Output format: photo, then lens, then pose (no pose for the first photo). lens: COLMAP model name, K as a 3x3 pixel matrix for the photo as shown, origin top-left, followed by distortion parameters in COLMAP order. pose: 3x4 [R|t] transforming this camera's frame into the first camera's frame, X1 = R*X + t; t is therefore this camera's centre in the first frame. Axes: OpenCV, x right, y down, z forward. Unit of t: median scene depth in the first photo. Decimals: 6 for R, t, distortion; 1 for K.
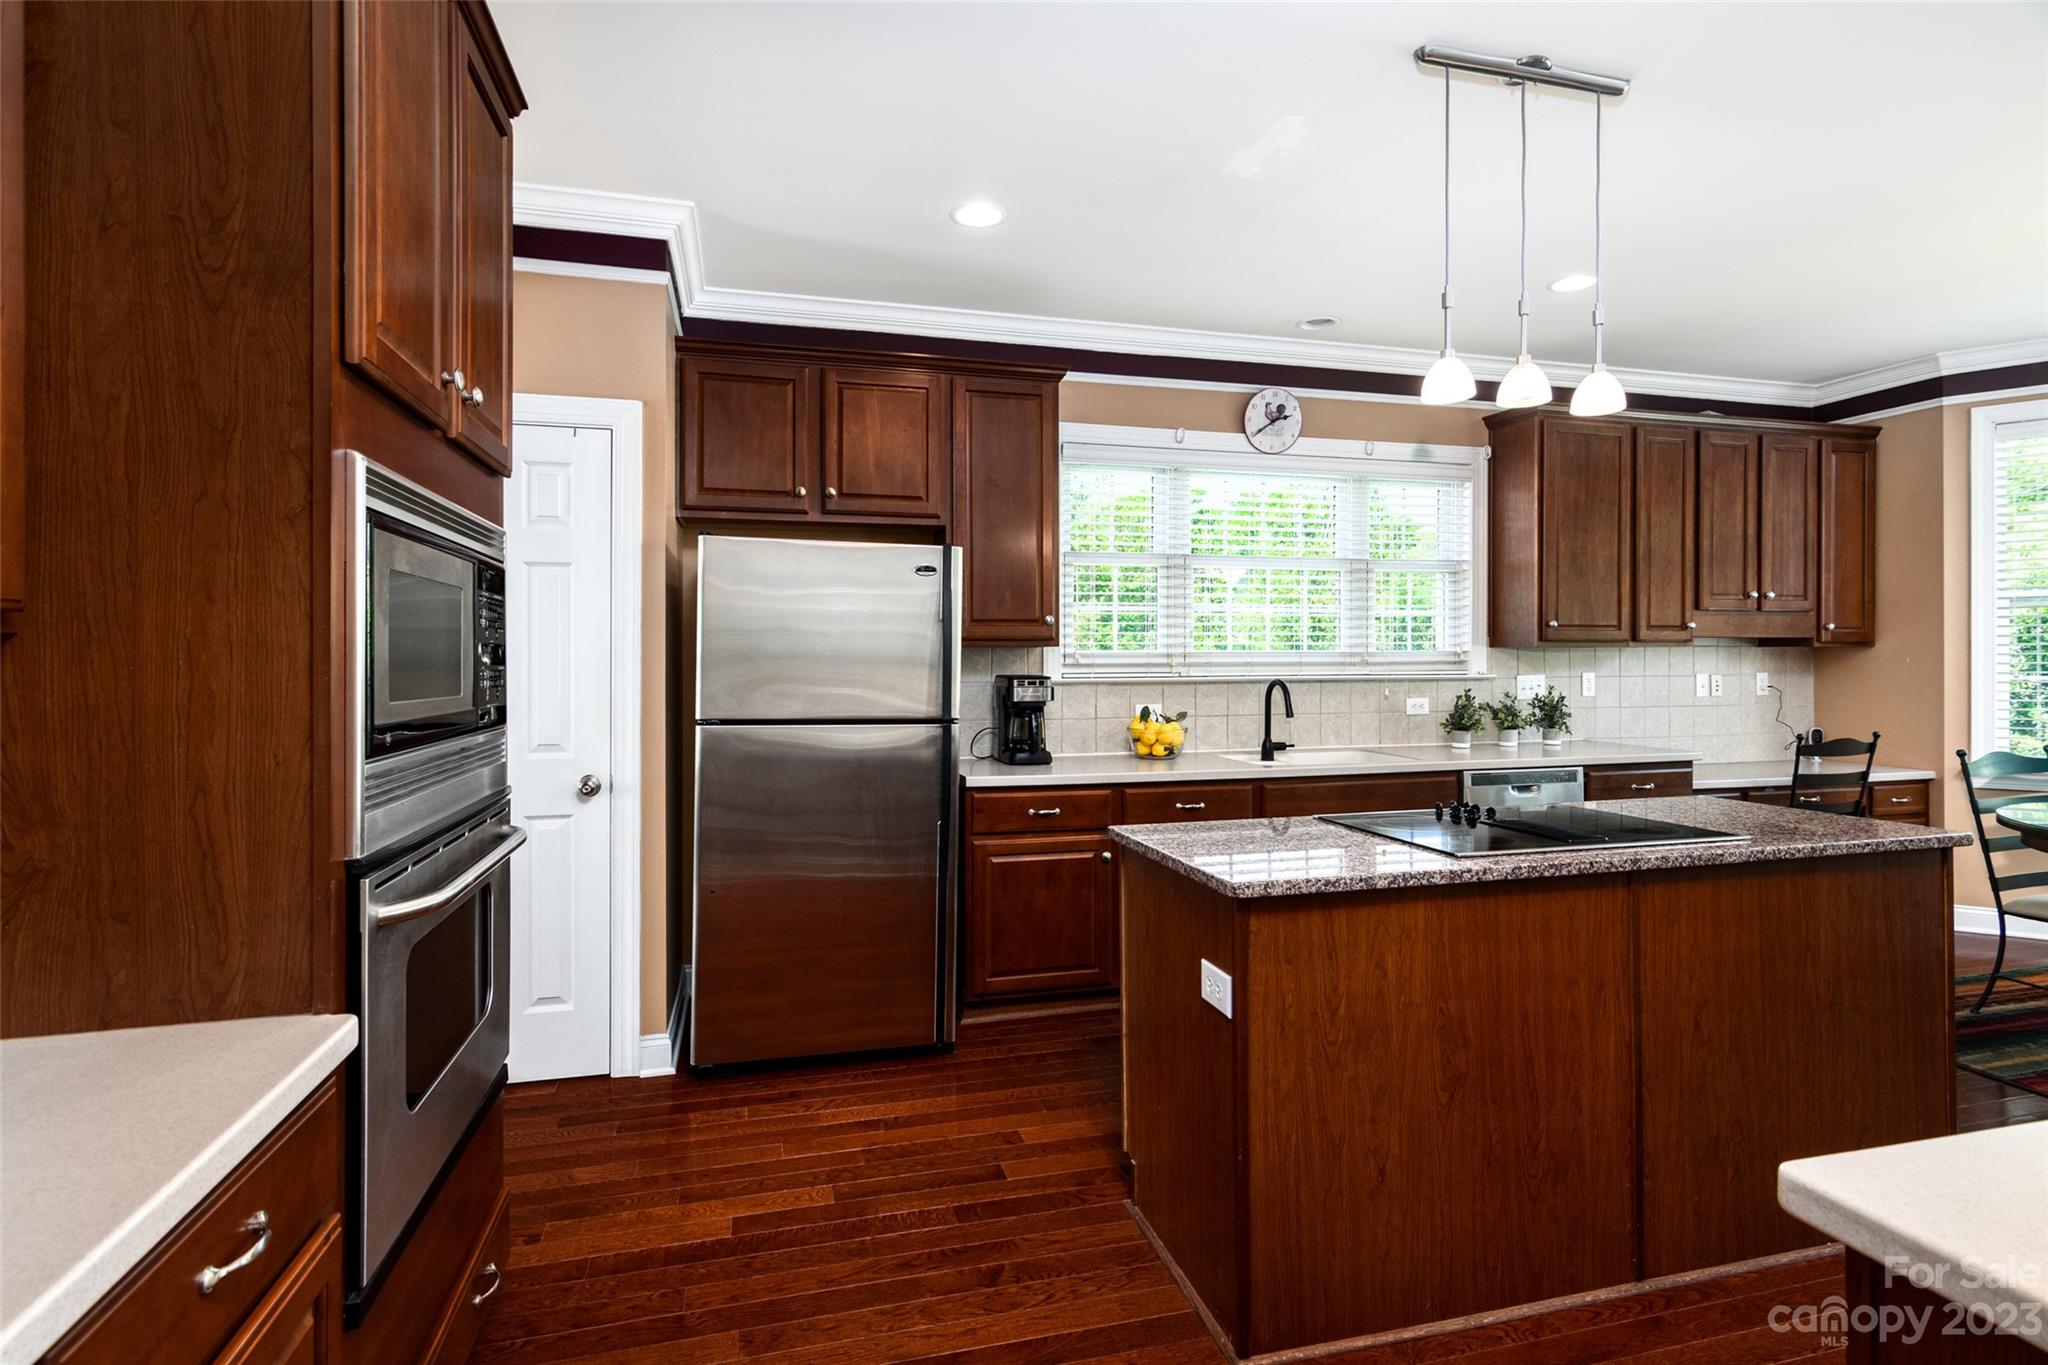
lens RADIAL K [[980.7, 0, 997.4], [0, 980.7, 660.9], [0, 0, 1]] dist [-0.000134, 0.000762]
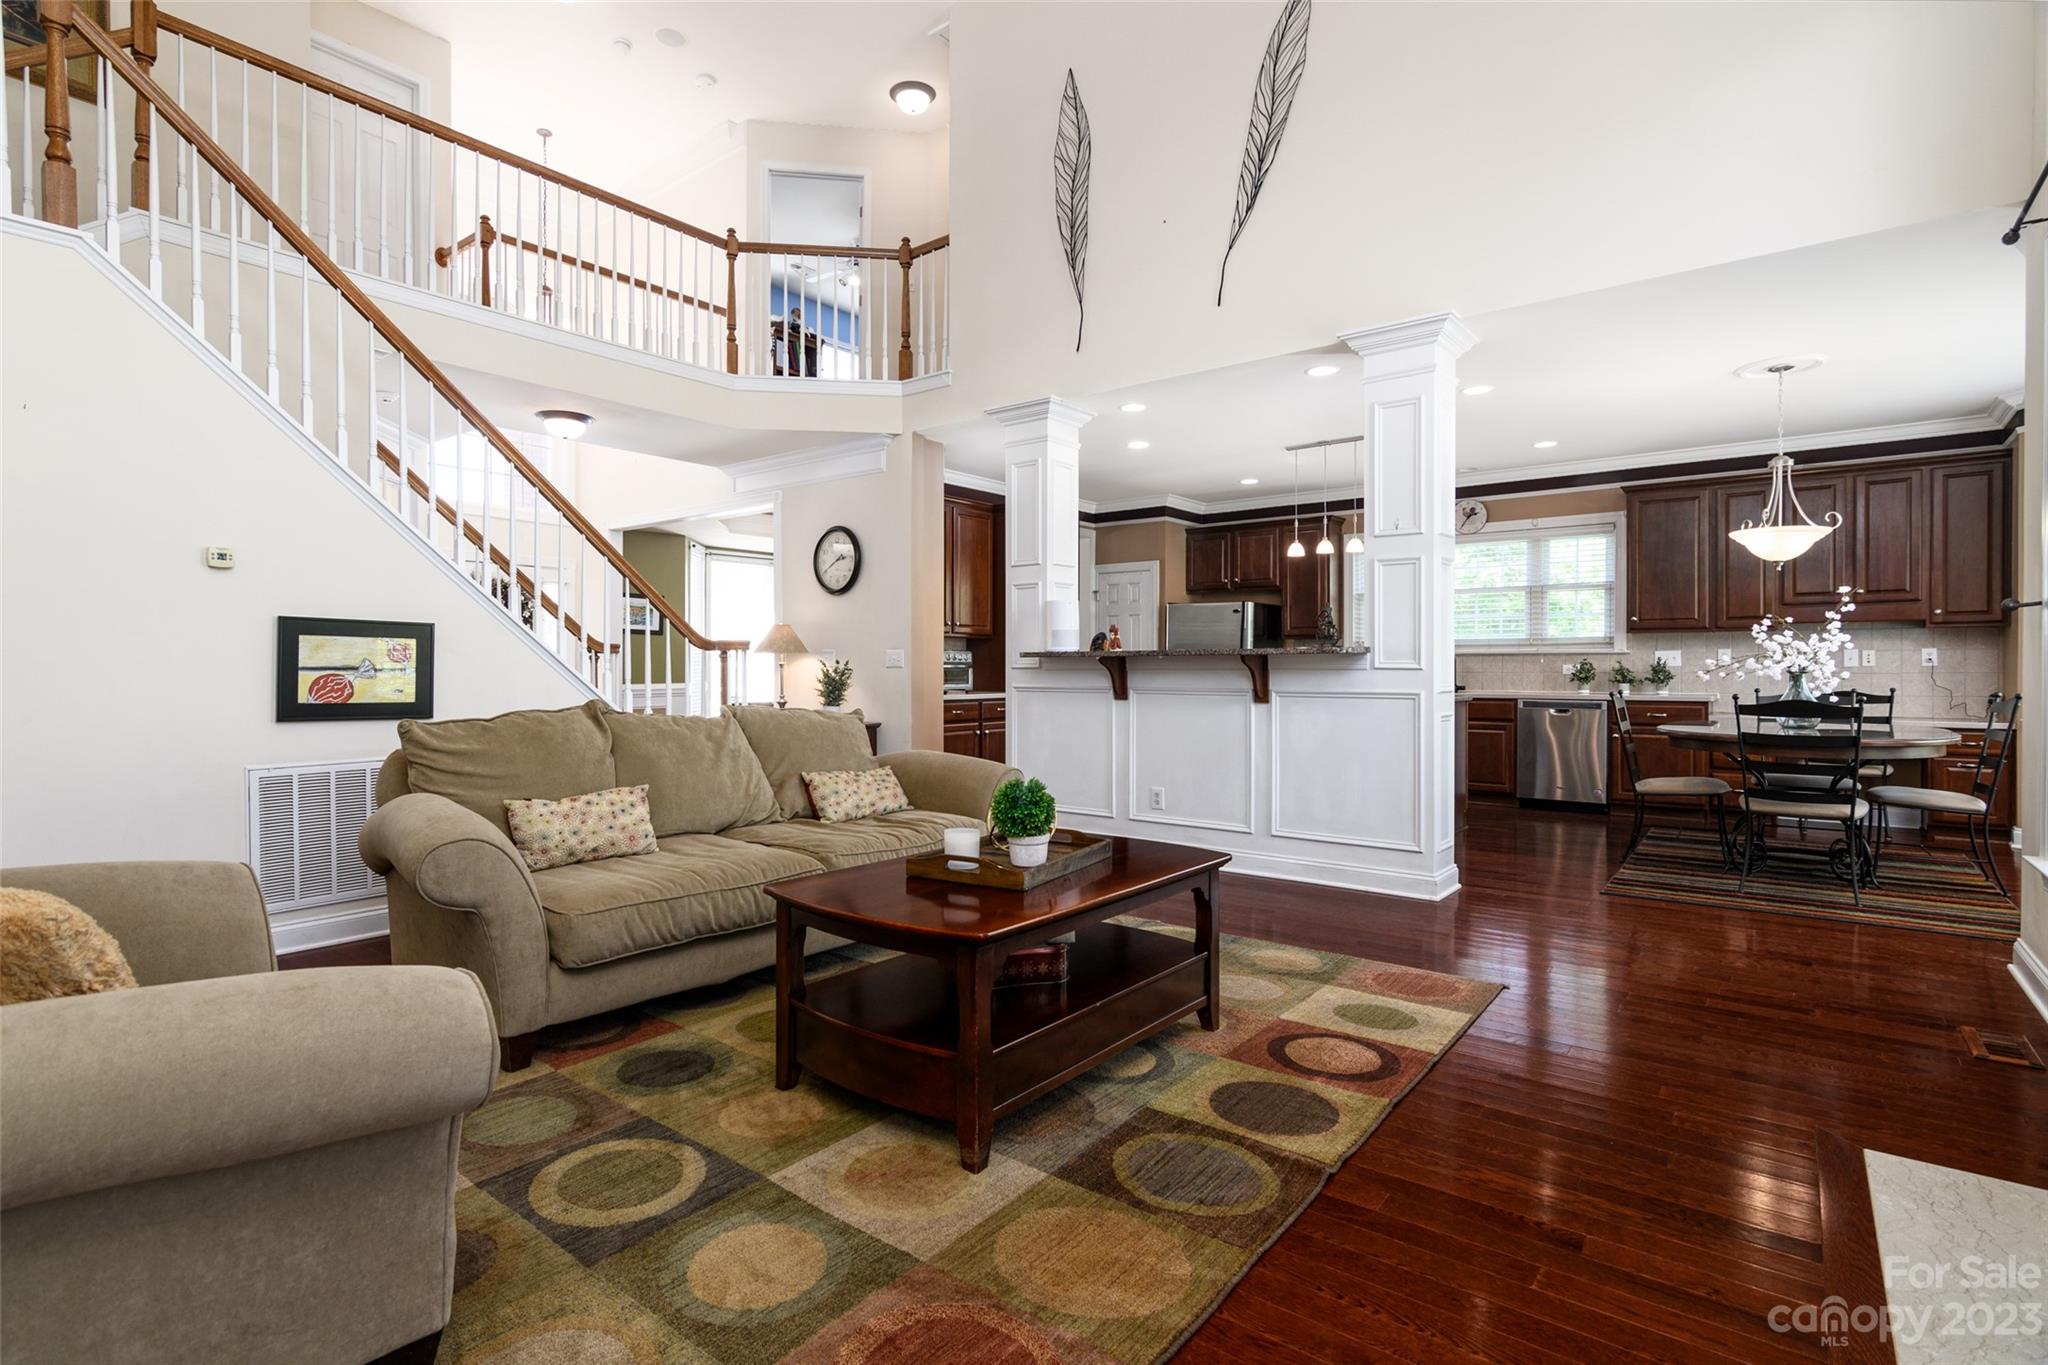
lens RADIAL K [[980.7, 0, 1028.1], [0, 980.7, 675.8], [0, 0, 1]] dist [-0.000134, 0.000762]
pose [[0.612605, 0.008691, -0.790341, 1.254478], [-0.005272, 0.999962, 0.006909, 0.052561], [0.790371, -0.000066, 0.612628, -0.825835]]
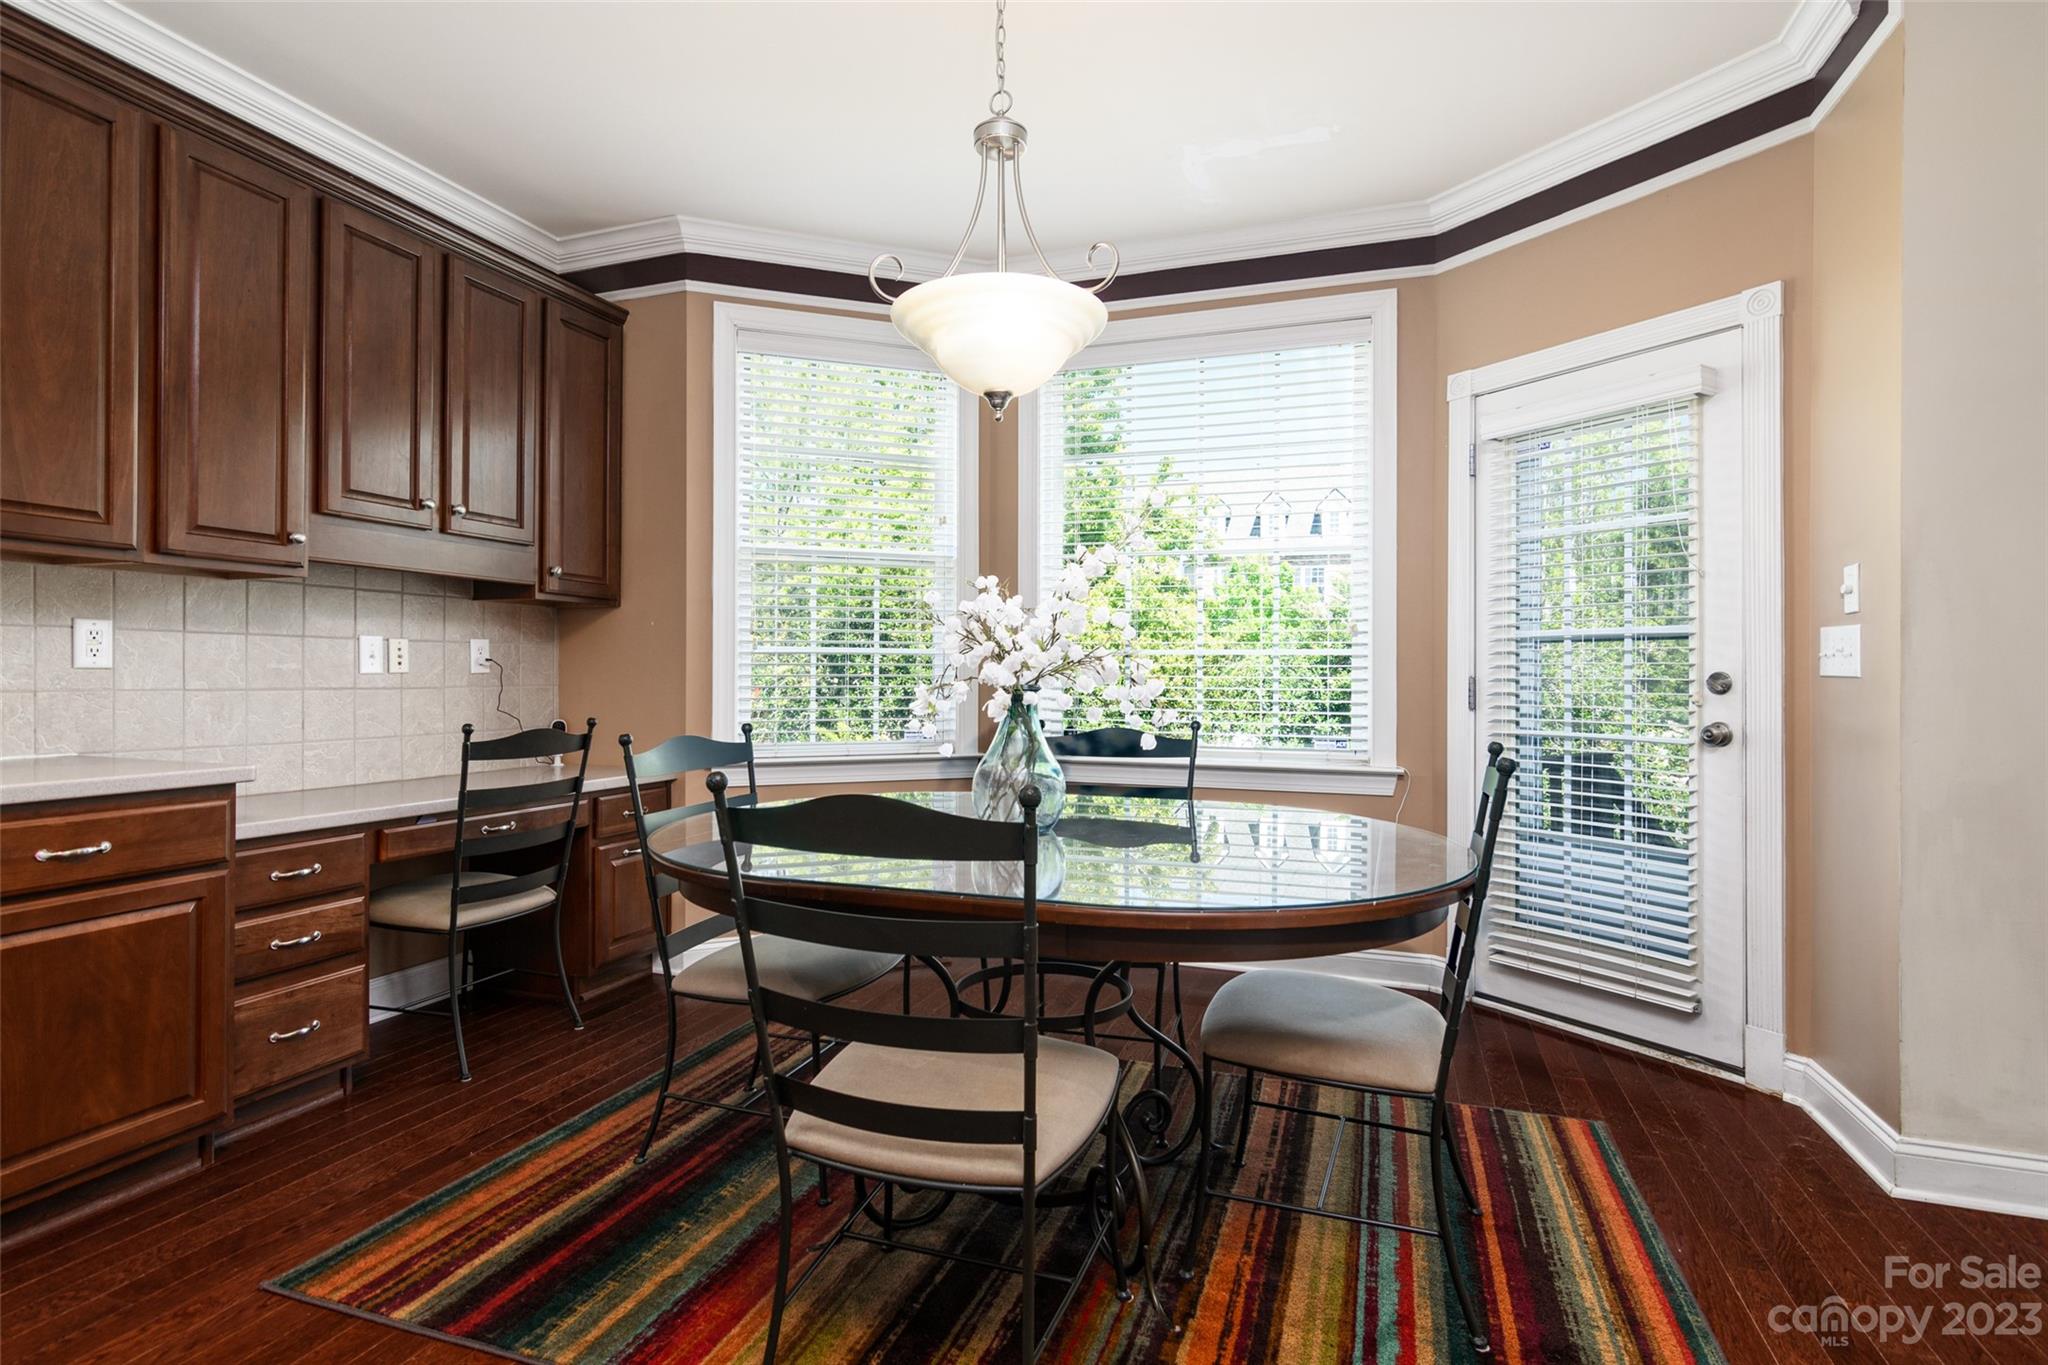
lens RADIAL K [[980.7, 0, 1040.6], [0, 980.7, 681.5], [0, 0, 1]] dist [-0.000134, 0.000762]
pose [[0.545659, 0.003683, 0.837999, 0.497917], [-0.002606, 0.999993, -0.002698, 0.048277], [-0.838003, -0.000712, 0.545664, 0.367251]]
